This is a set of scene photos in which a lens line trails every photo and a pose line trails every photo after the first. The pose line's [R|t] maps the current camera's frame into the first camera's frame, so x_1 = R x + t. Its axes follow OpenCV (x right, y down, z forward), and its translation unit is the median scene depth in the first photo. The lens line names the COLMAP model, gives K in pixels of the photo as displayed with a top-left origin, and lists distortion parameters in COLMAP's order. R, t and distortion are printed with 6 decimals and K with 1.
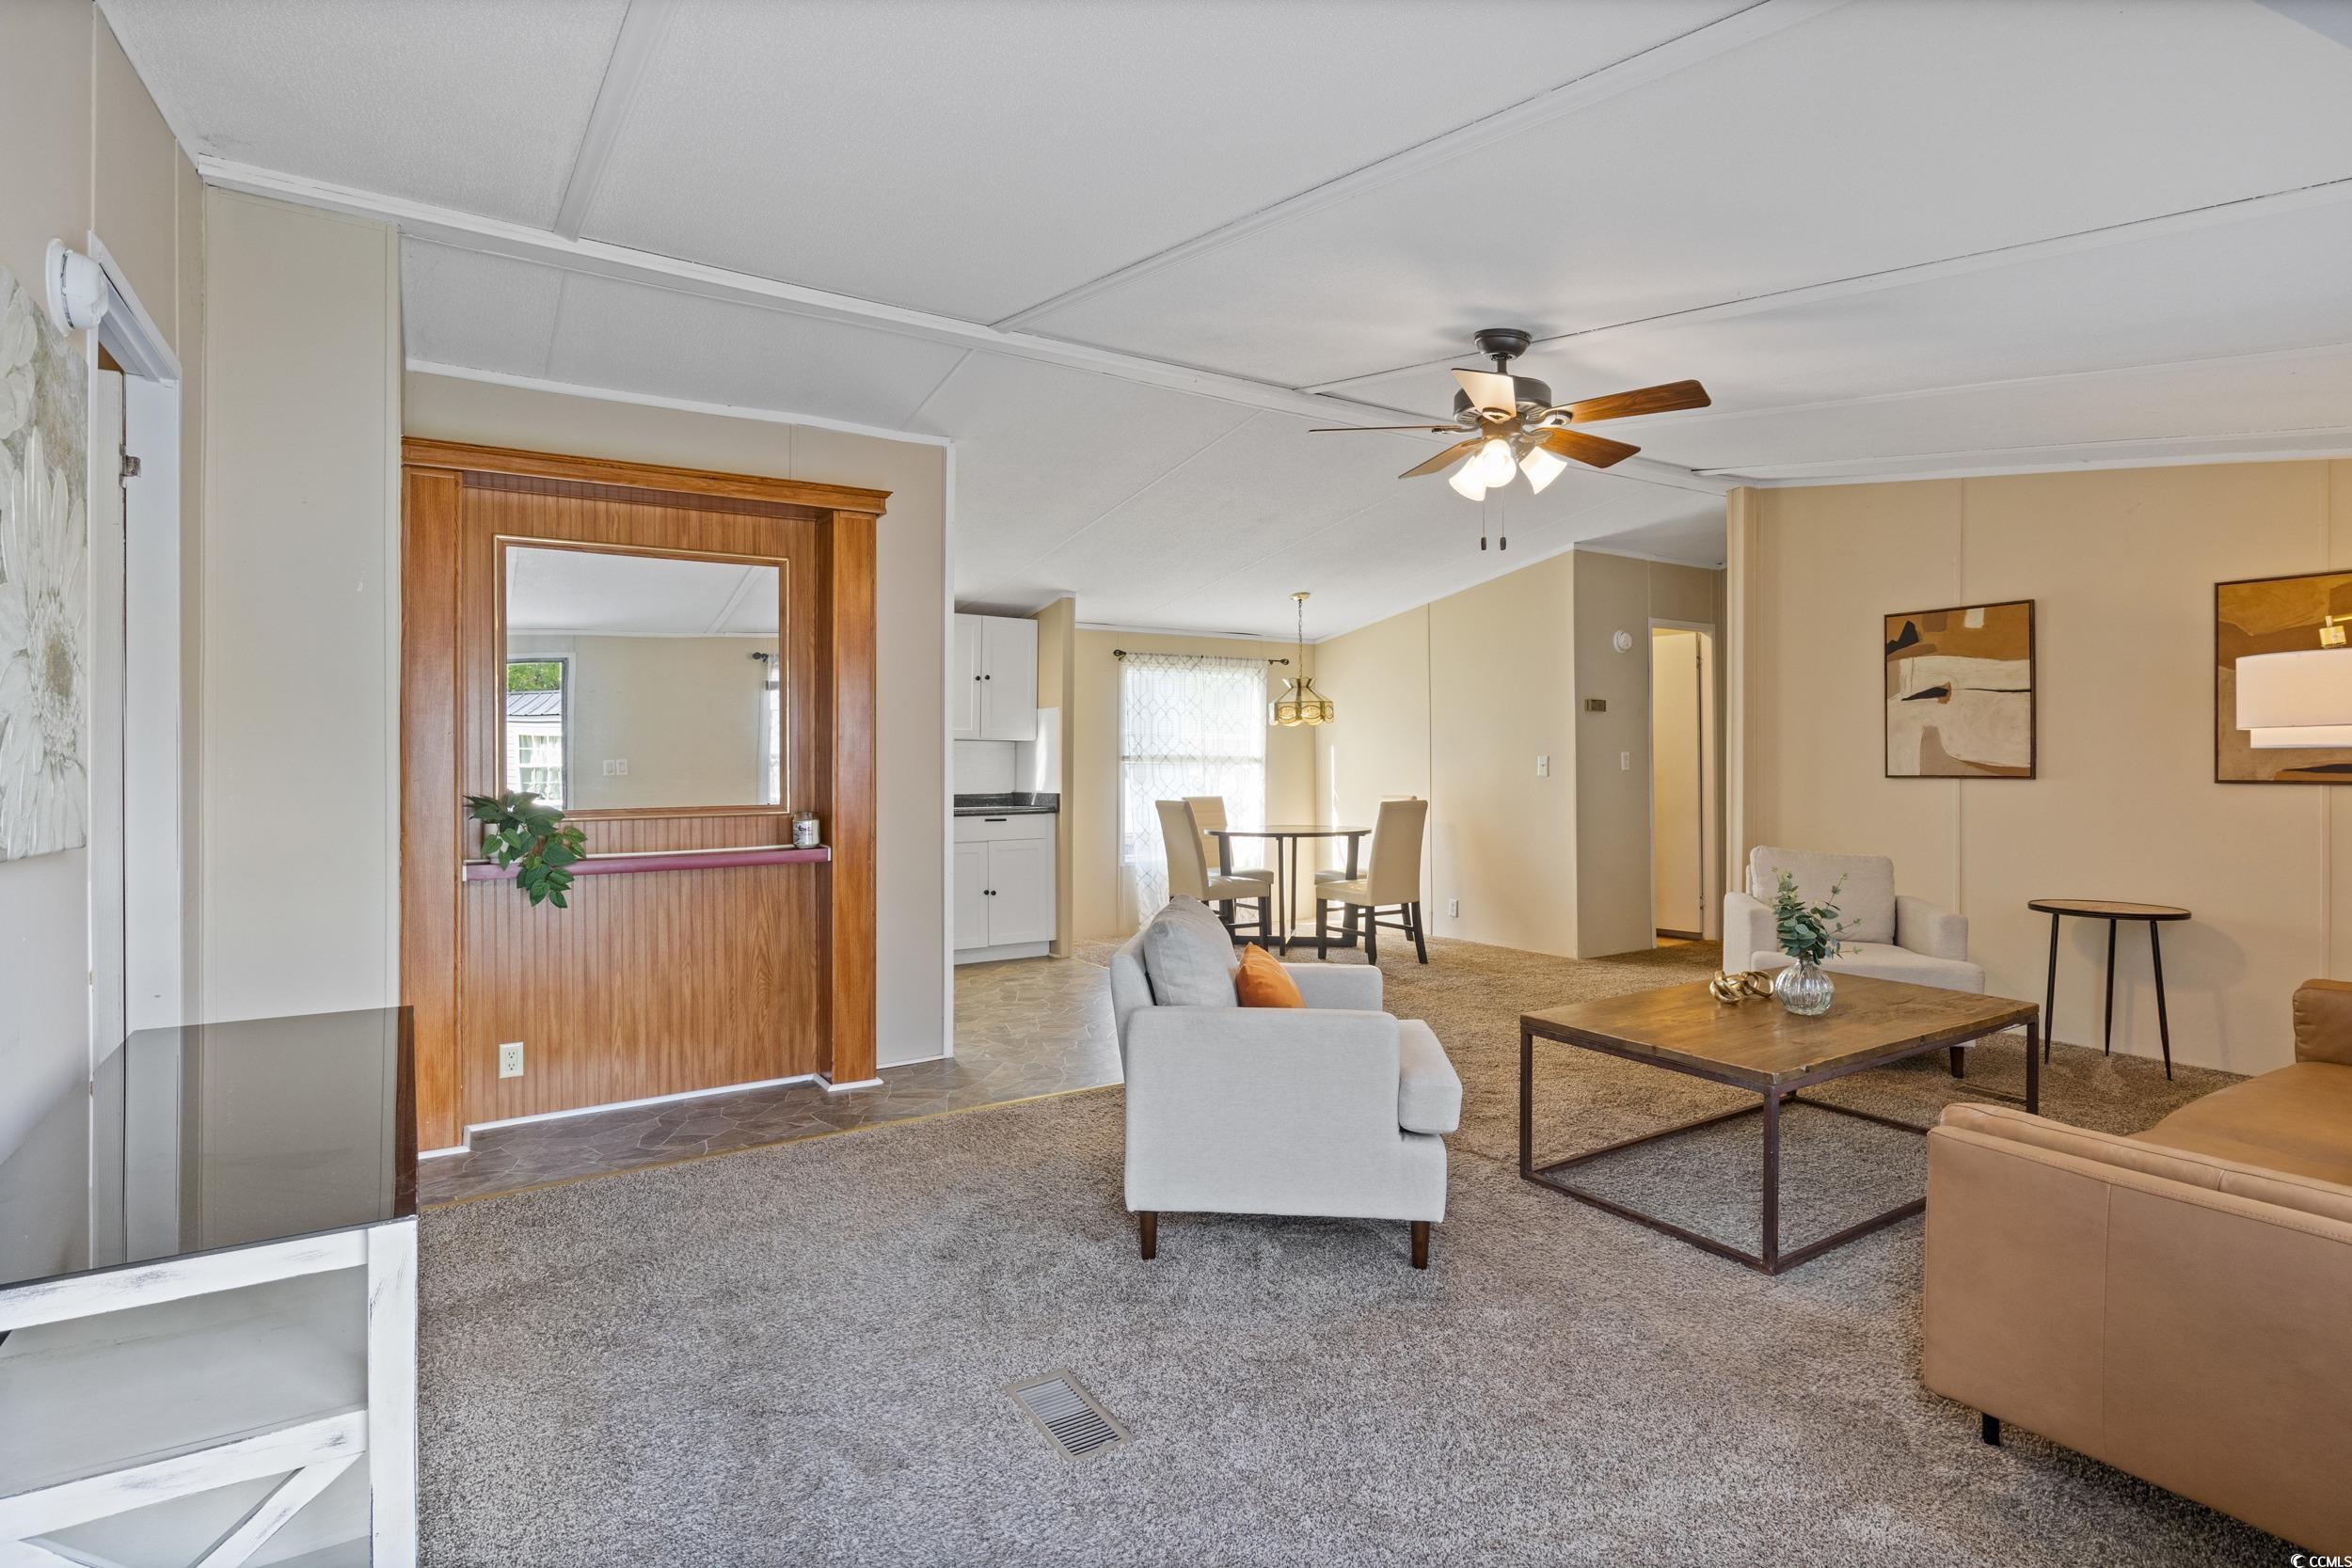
lens RADIAL K [[1179.4, 0, 1180.9], [0, 1179.4, 764.0], [0, 0, 1]] dist [-0.013811, 0.004893]
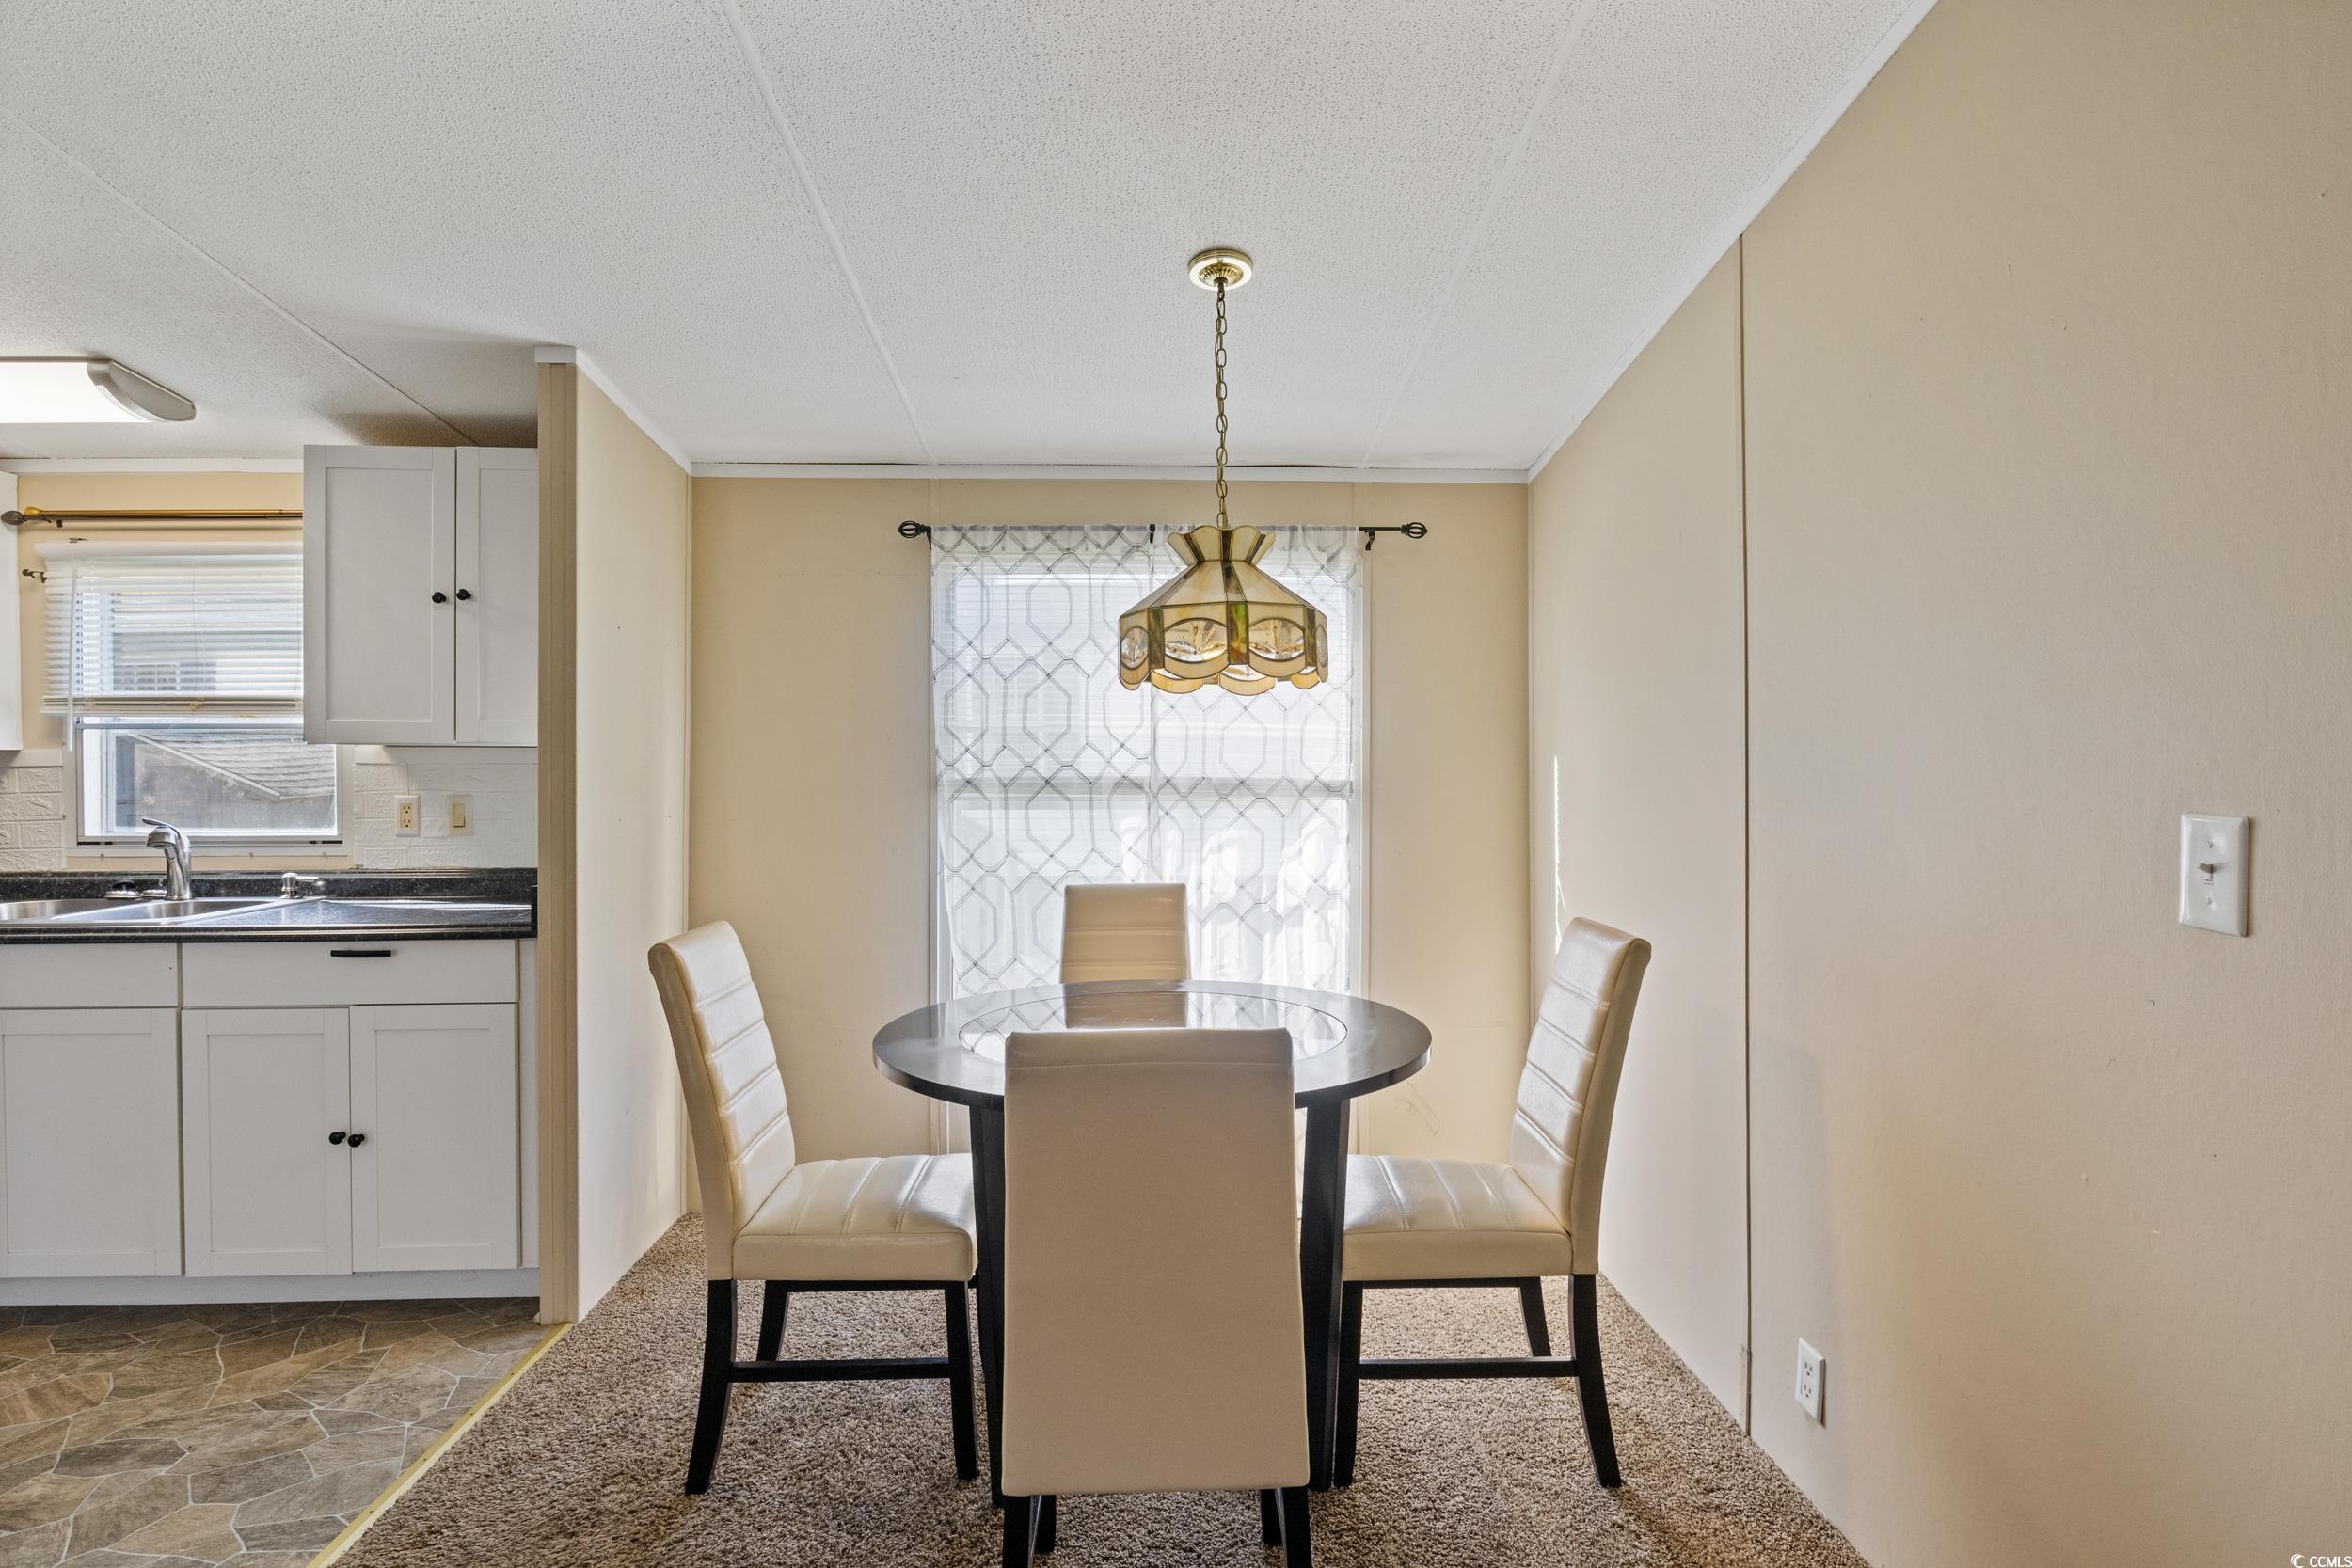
lens RADIAL K [[1179.4, 0, 1195.5], [0, 1179.4, 766.4], [0, 0, 1]] dist [-0.013811, 0.004893]
pose [[0.862860, 0.000738, -0.505442, 0.369613], [0.000617, 0.999997, 0.002513, -0.019951], [0.505442, -0.002481, 0.862857, 1.081765]]
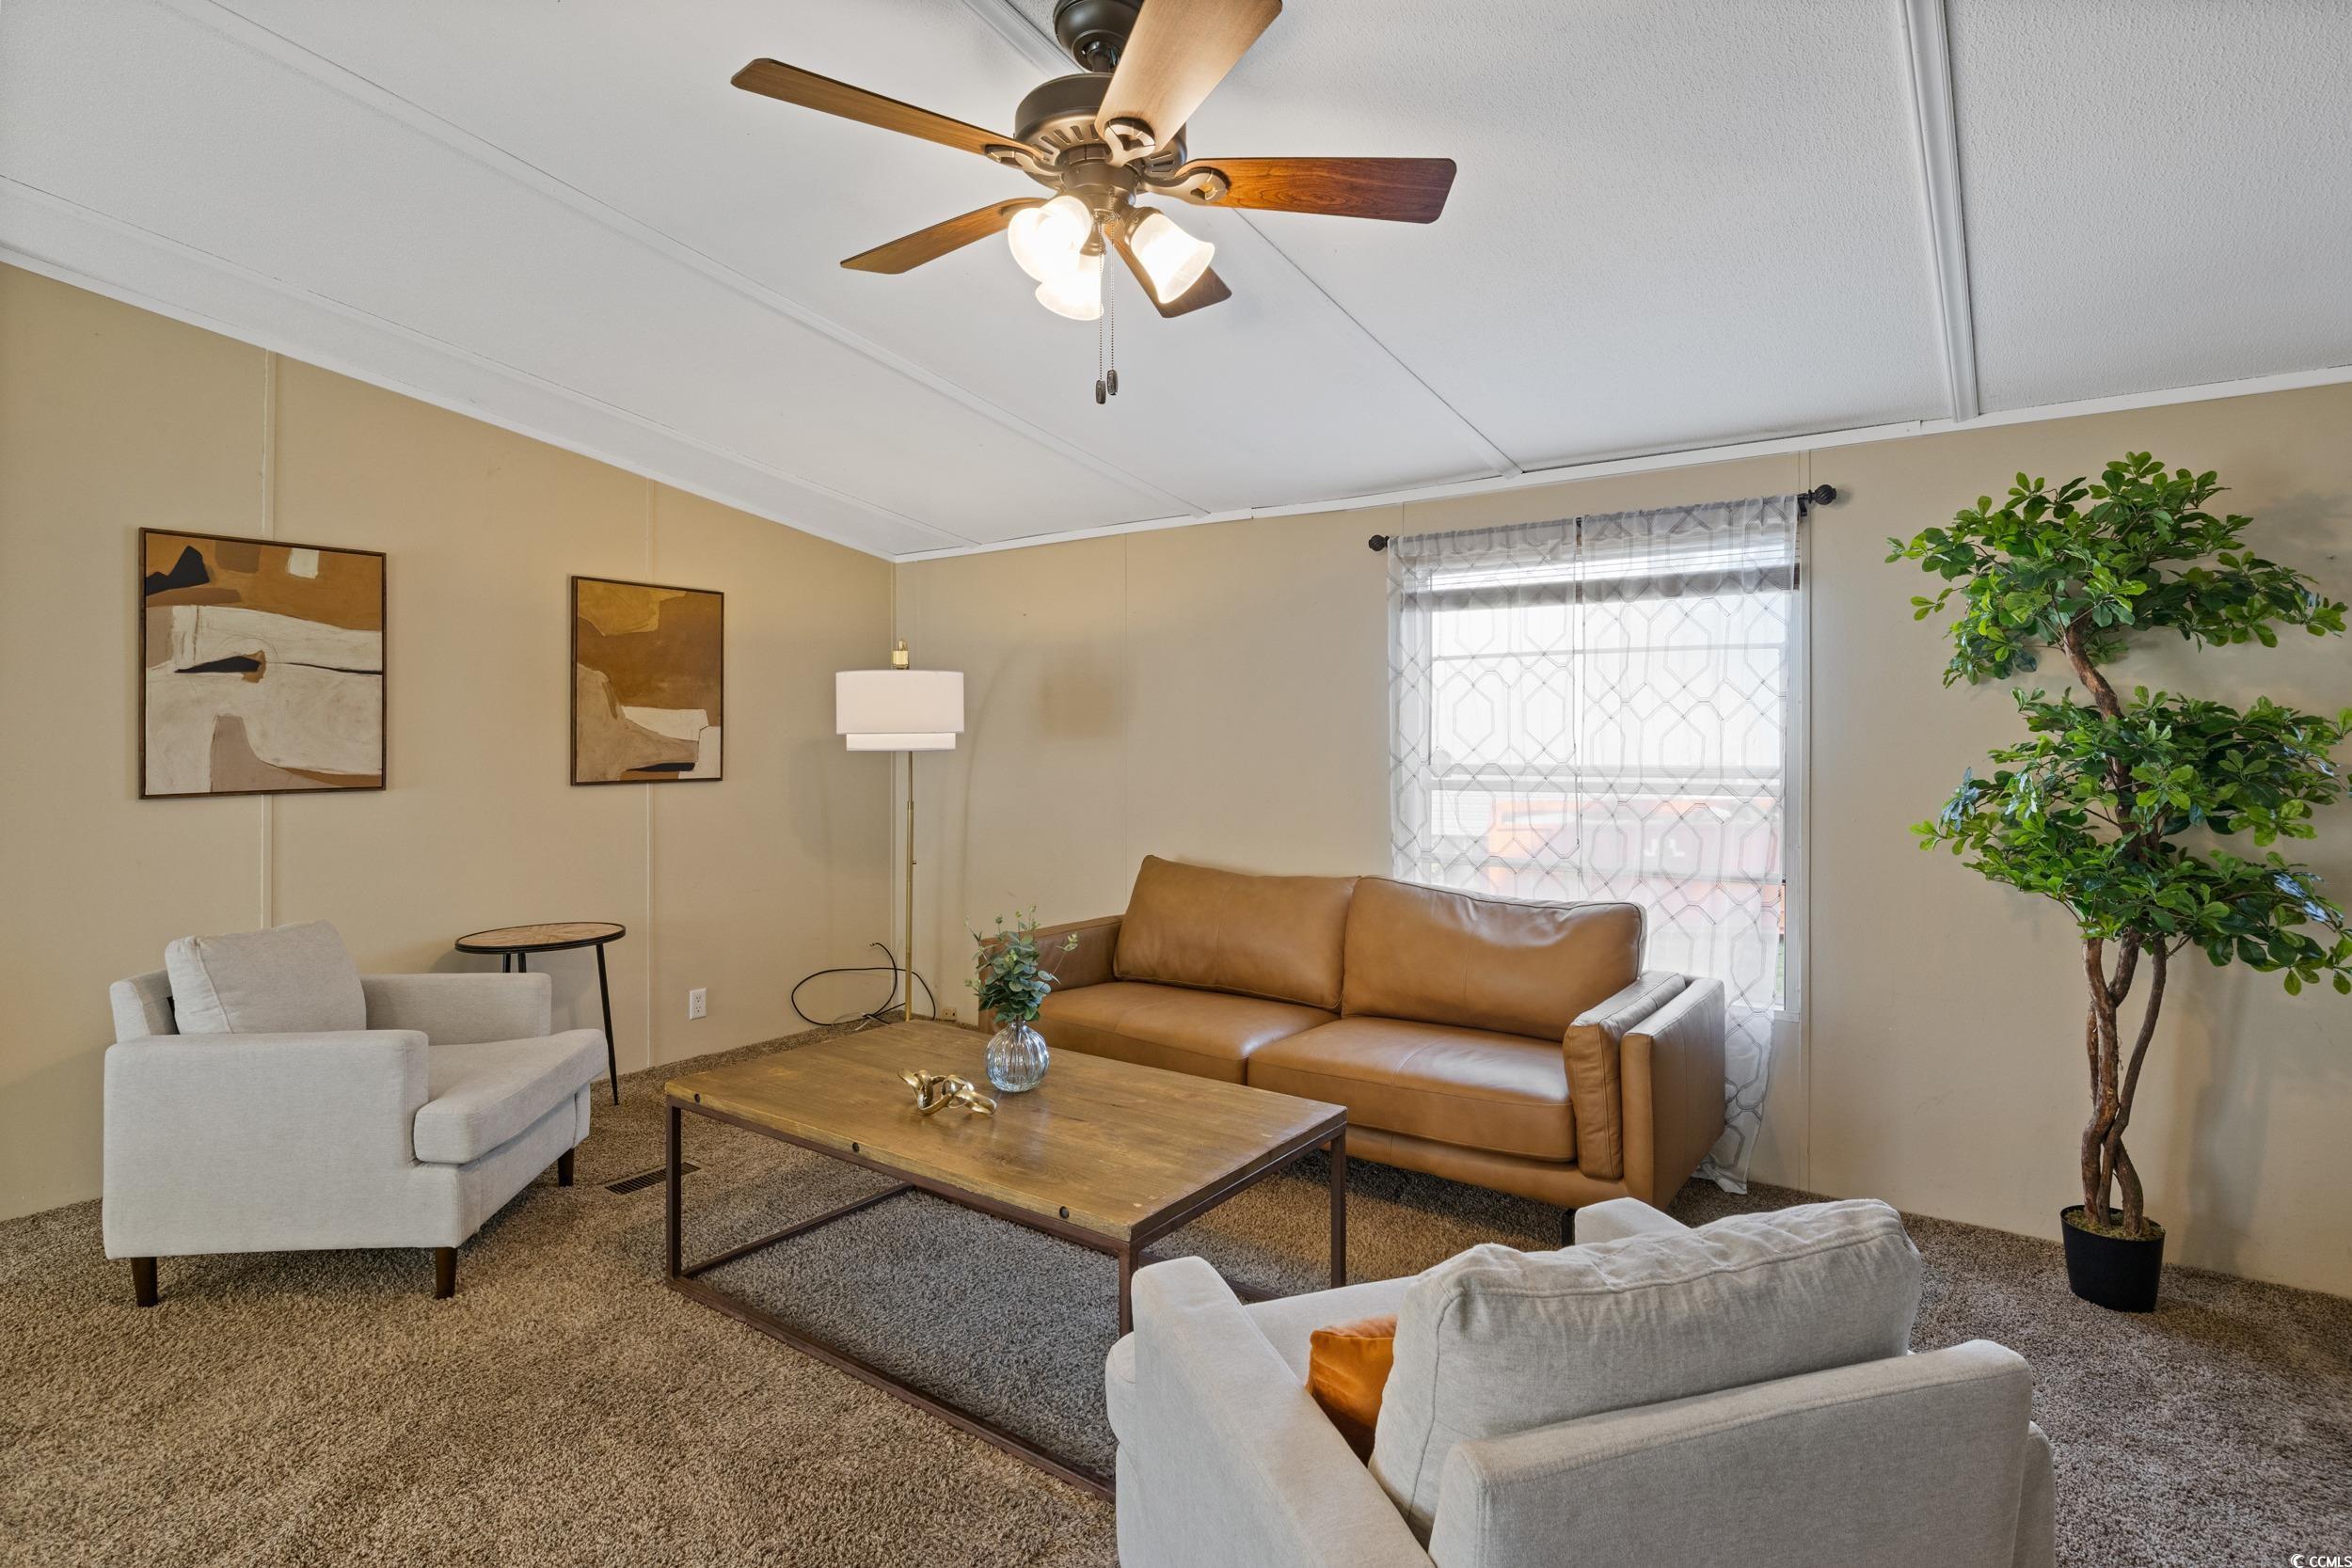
lens RADIAL K [[1179.4, 0, 1179.3], [0, 1179.4, 727.9], [0, 0, 1]] dist [-0.013811, 0.004893]
pose [[-0.371728, 0.006790, 0.928317, -0.163108], [0.005824, 0.999971, -0.004982, -0.020125], [-0.928324, 0.003554, -0.371756, 0.789006]]
